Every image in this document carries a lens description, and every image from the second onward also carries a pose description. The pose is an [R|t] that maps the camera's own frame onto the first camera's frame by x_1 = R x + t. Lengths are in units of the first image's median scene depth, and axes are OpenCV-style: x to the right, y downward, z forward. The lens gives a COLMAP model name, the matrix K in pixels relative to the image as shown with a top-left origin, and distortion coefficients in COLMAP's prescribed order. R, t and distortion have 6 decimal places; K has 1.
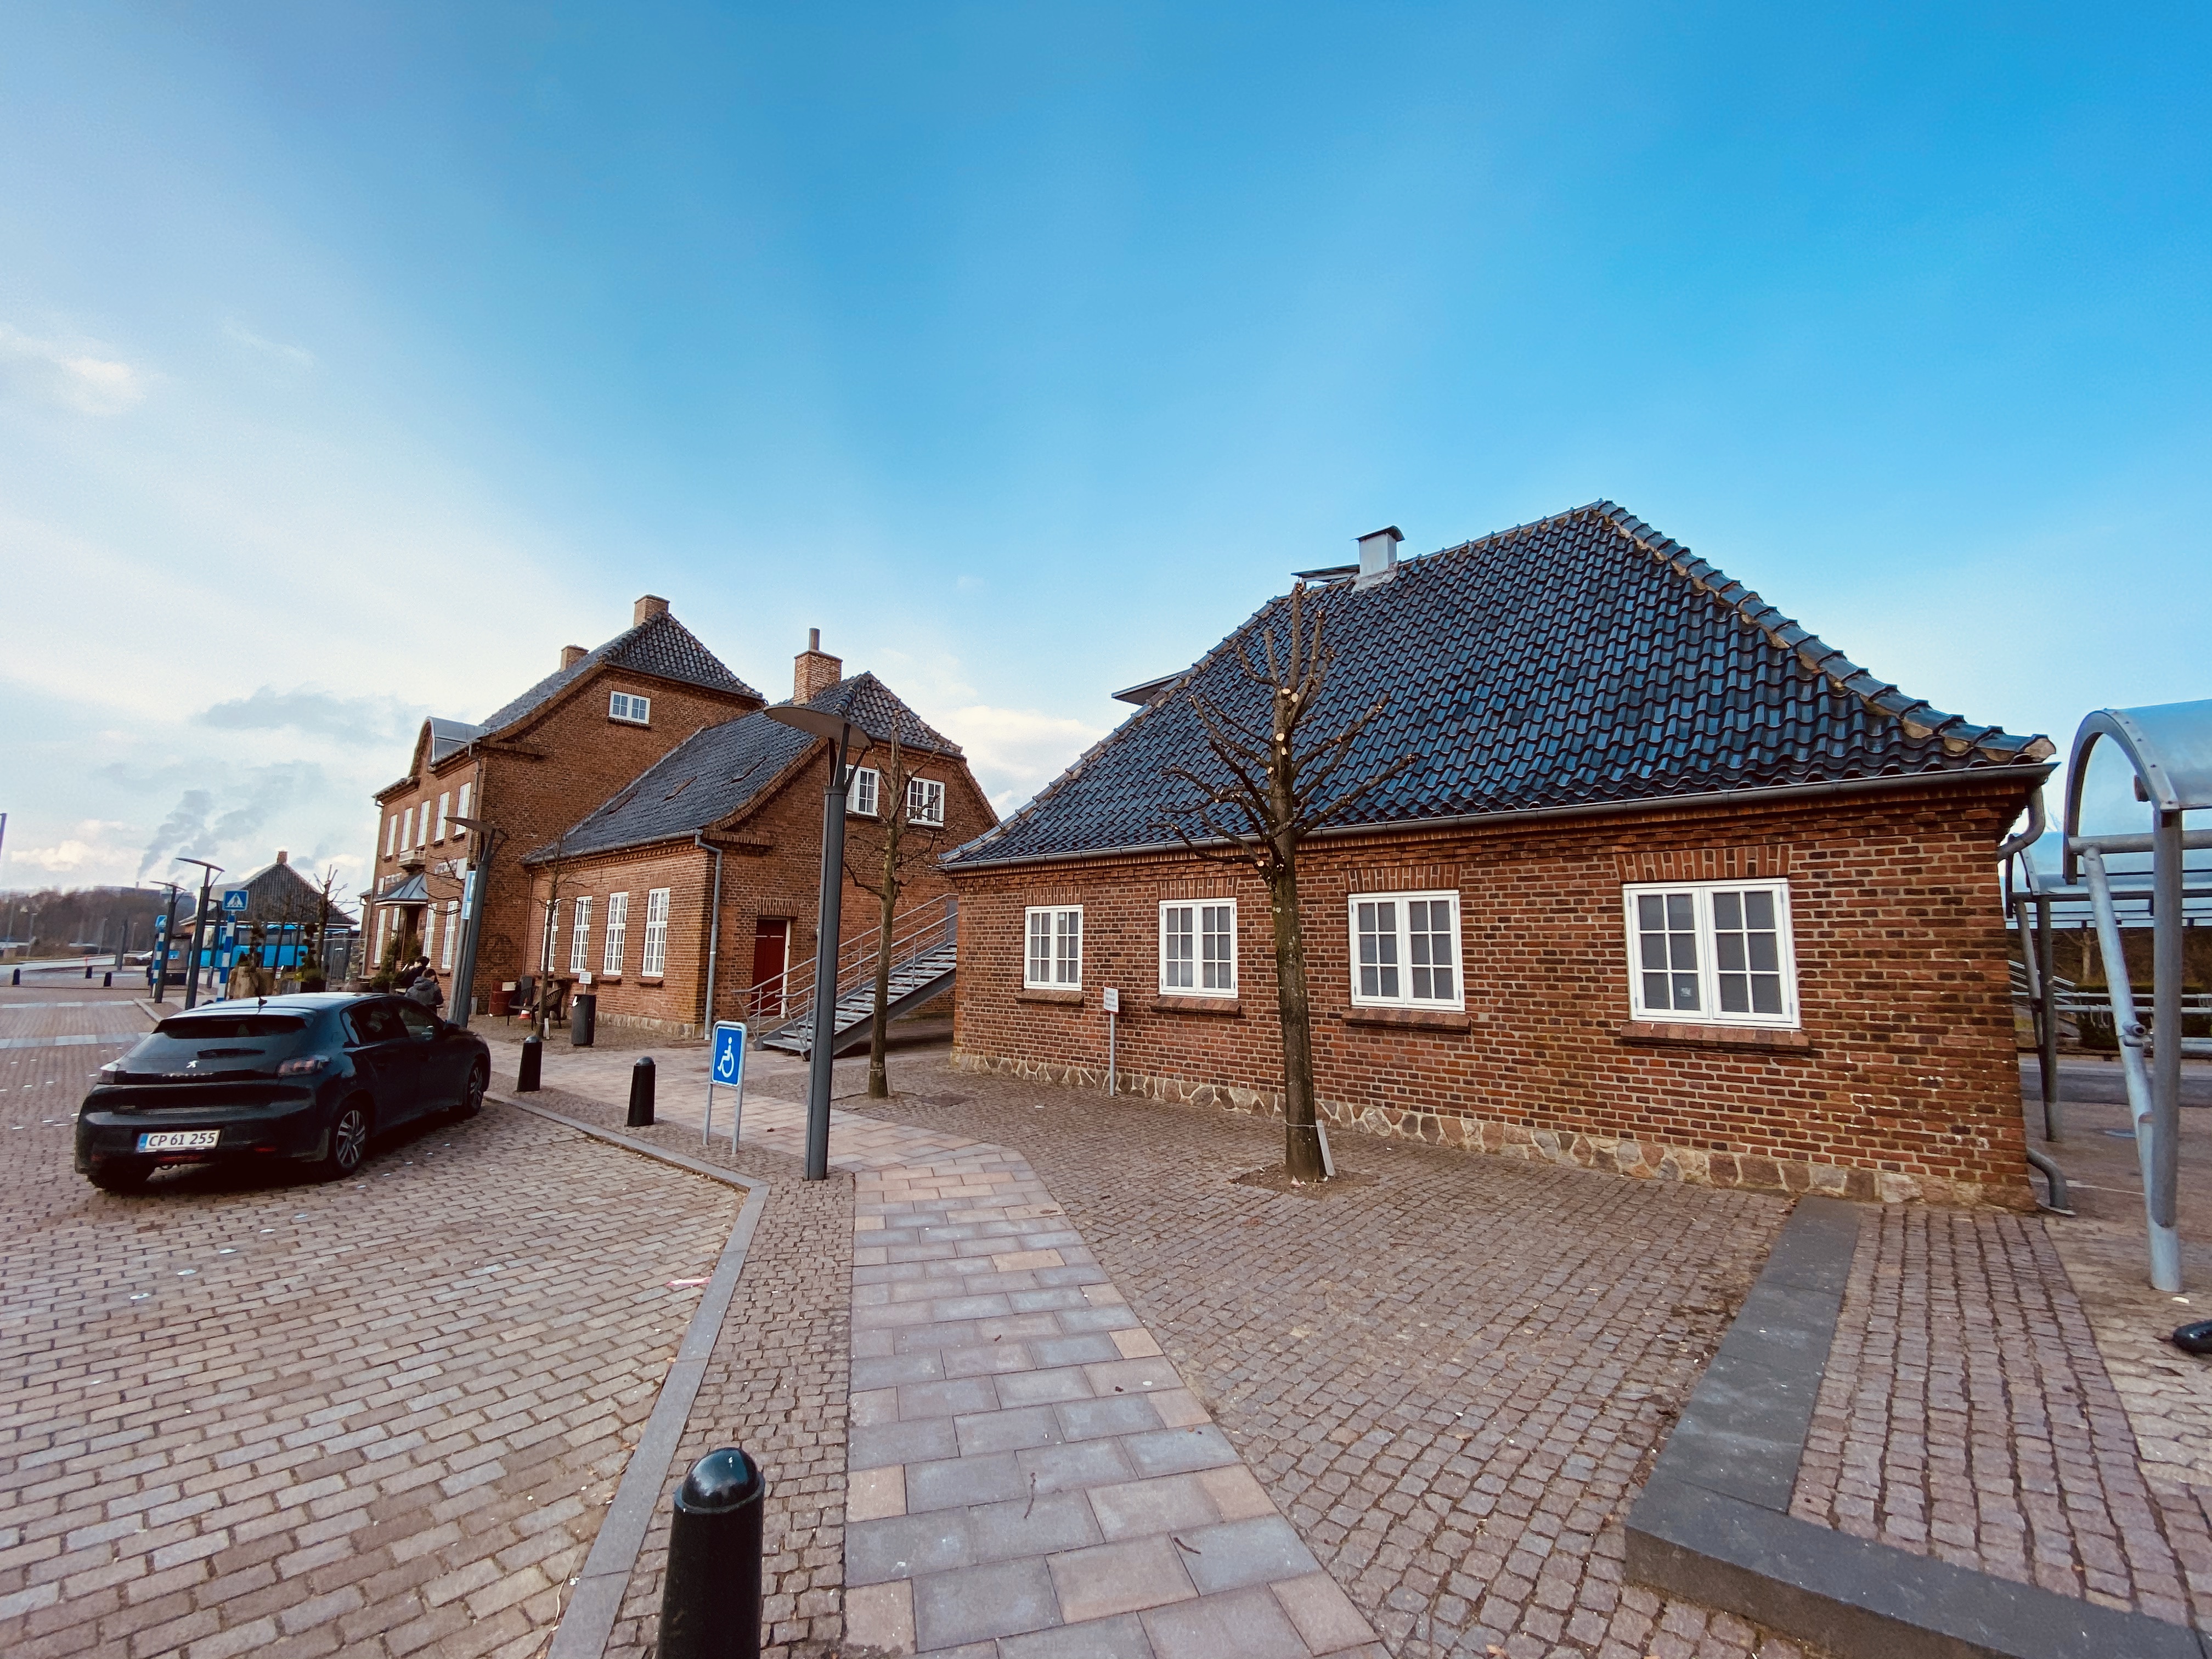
lens RADIAL K [[892.3, 0, 1101.2], [0, 892.3, 833.8], [0, 0, 1]] dist [0.010650, -0.001947]
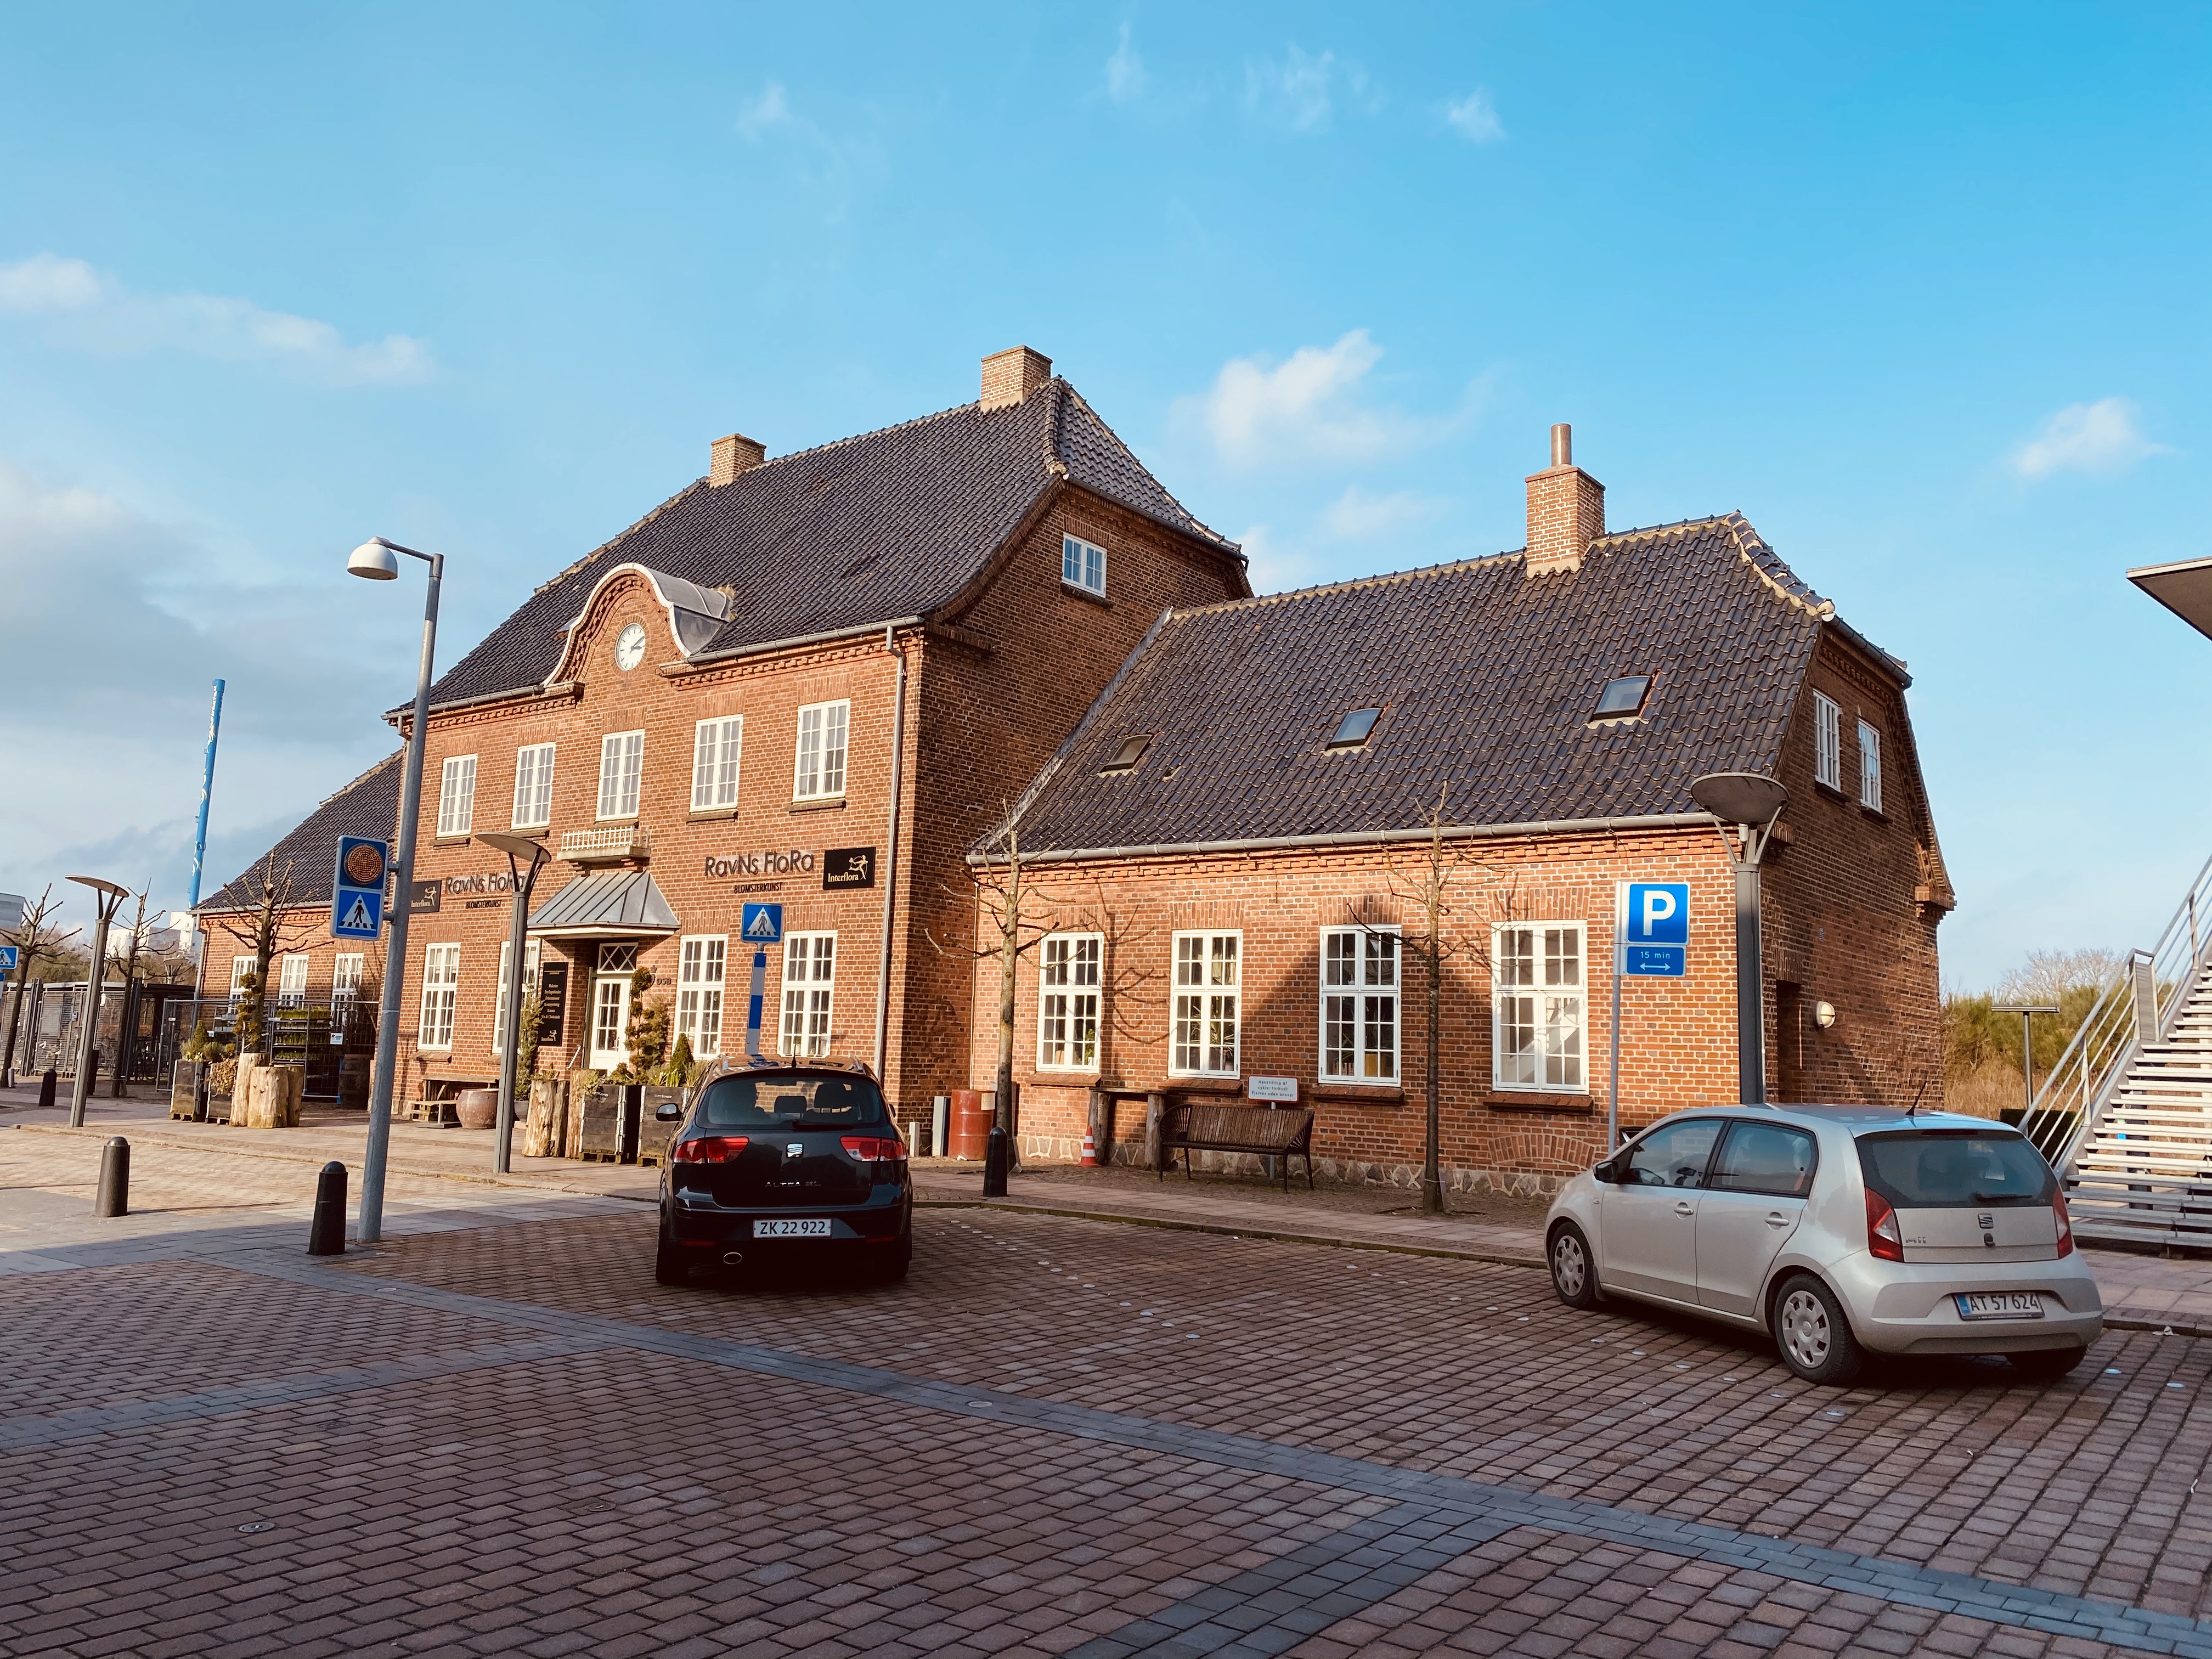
lens RADIAL K [[1676.4, 0, 1115.1], [0, 1676.4, 812.6], [0, 0, 1]] dist [0.014609, -0.010728]
pose [[0.996276, 0.035481, 0.078586, -1.767951], [-0.034663, 0.999330, -0.011747, 0.036709], [-0.078950, 0.008979, 0.996838, 0.105656]]
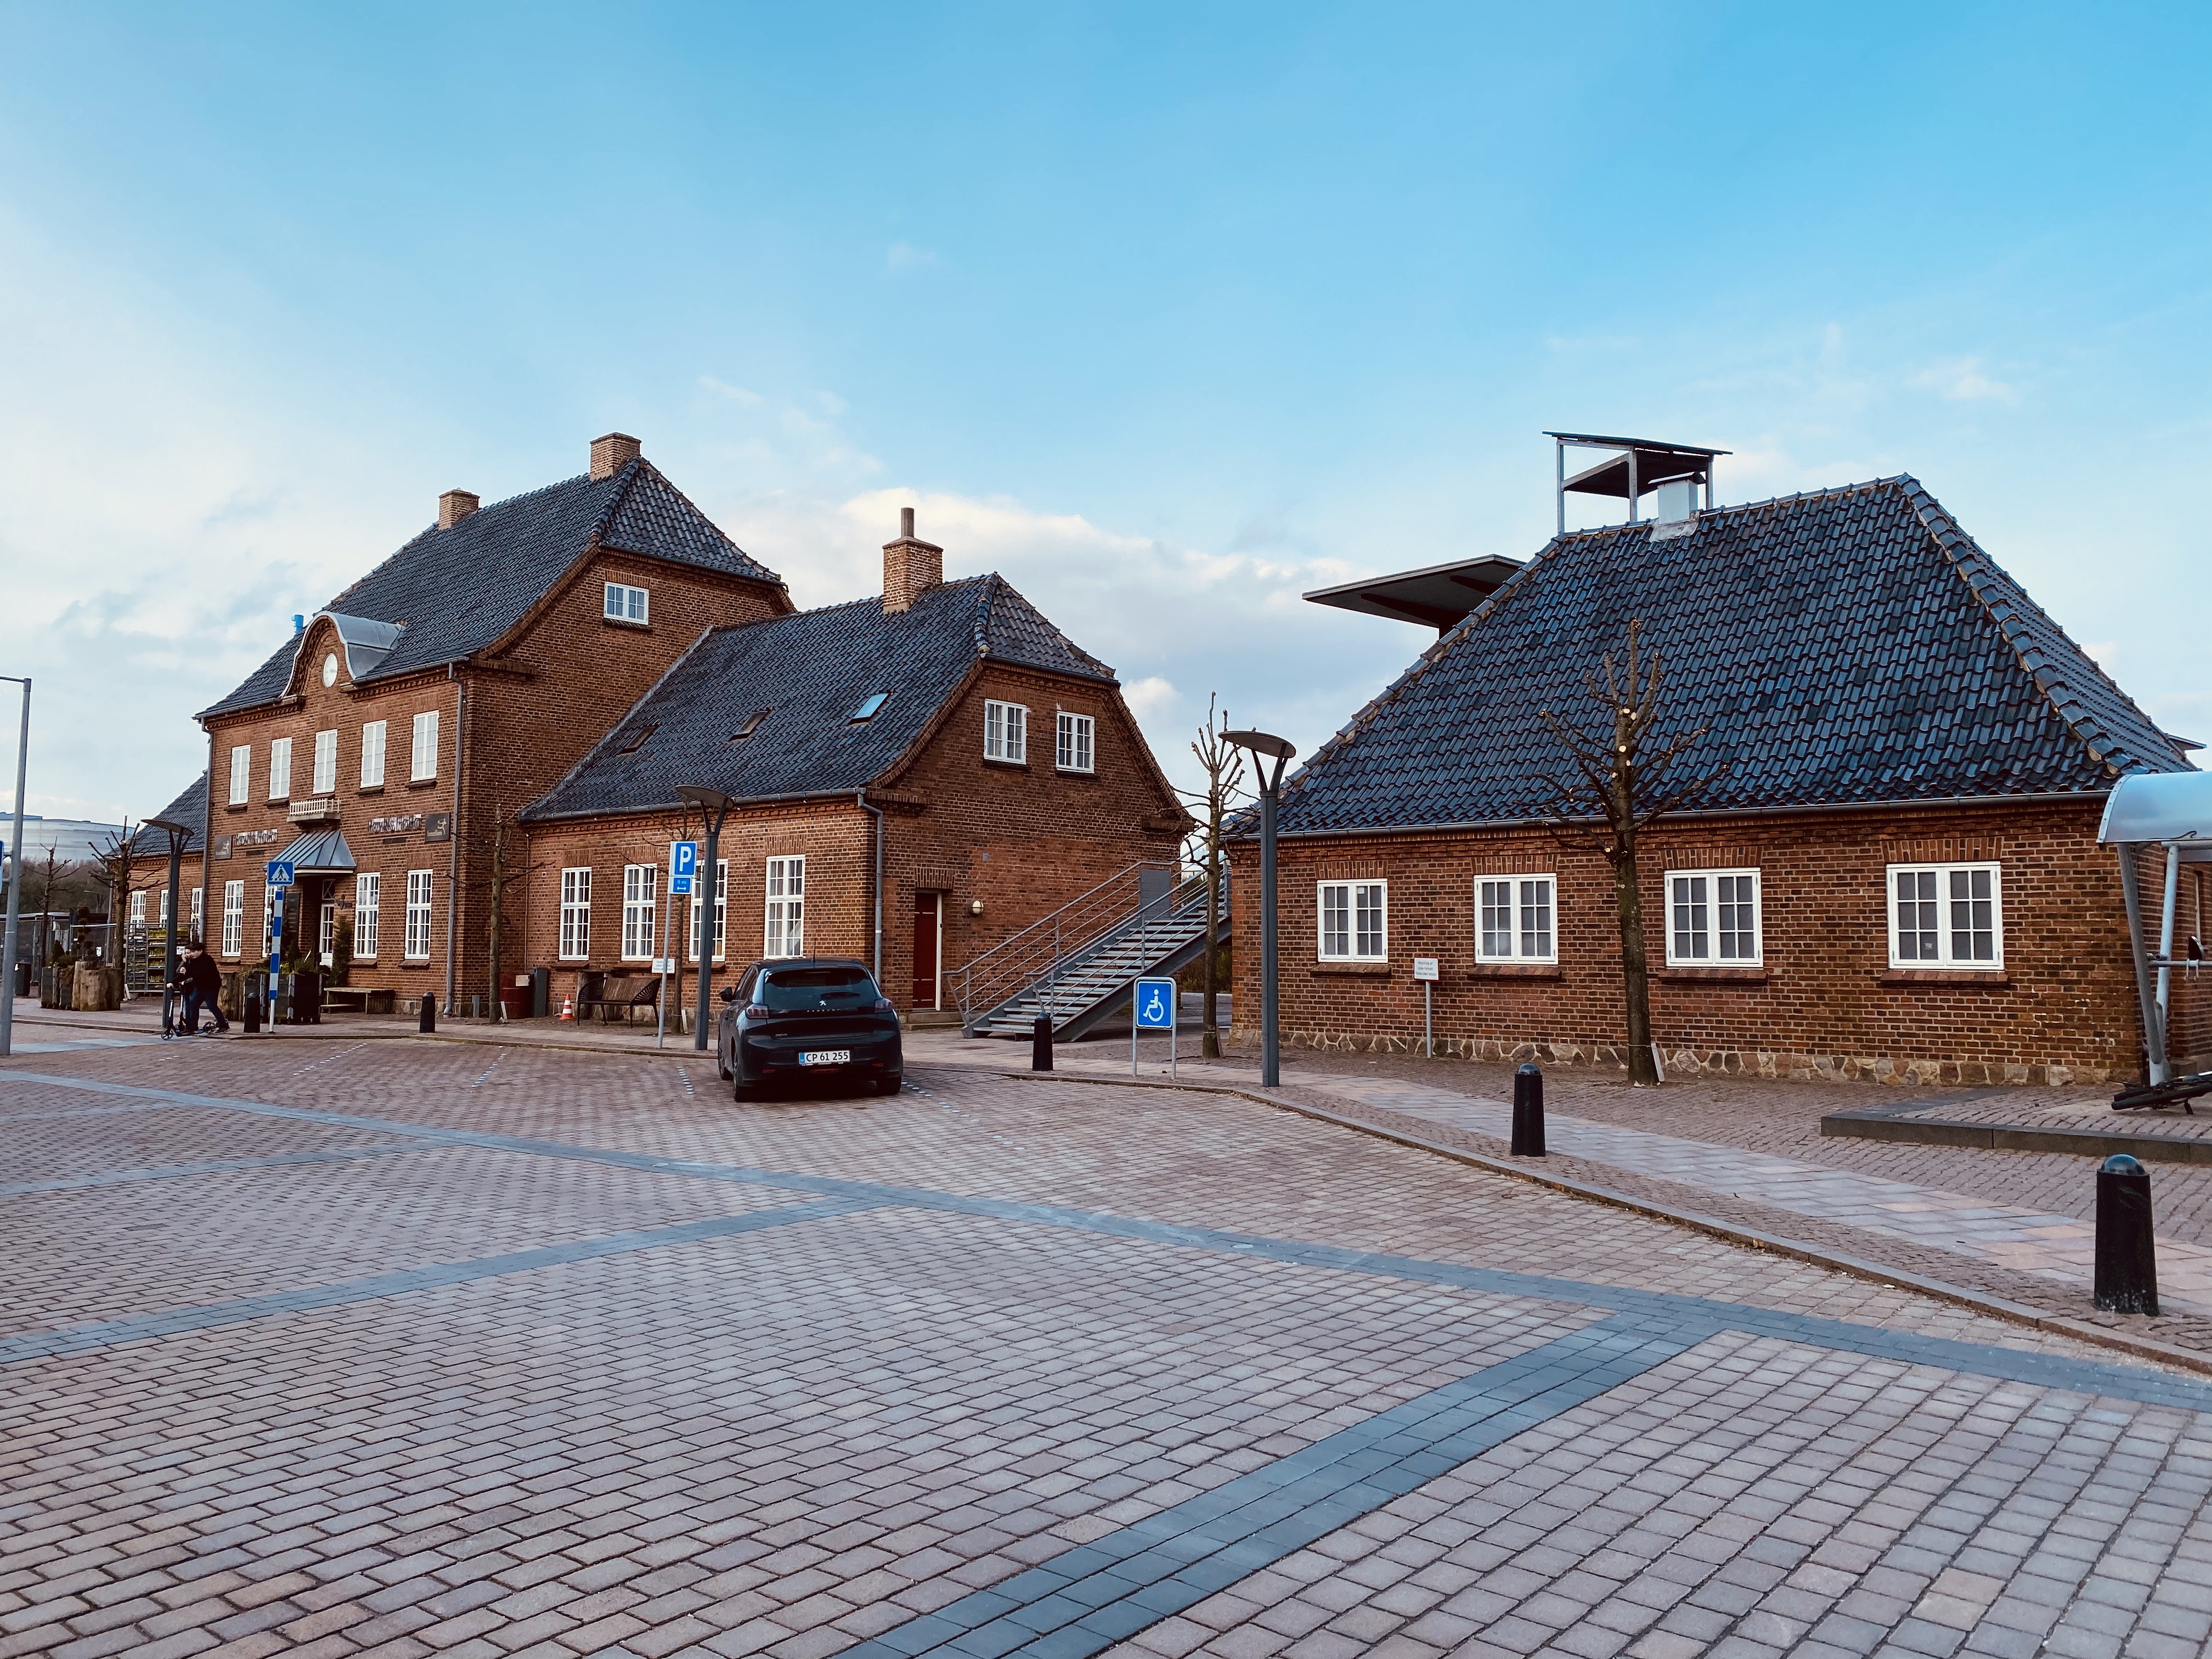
lens RADIAL K [[1676.4, 0, 1110.4], [0, 1676.4, 825.4], [0, 0, 1]] dist [0.014609, -0.010728]
pose [[0.999789, -0.003317, 0.020277, -0.490092], [0.002138, 0.998322, 0.057865, -0.119163], [-0.020435, -0.057809, 0.998118, -1.165170]]
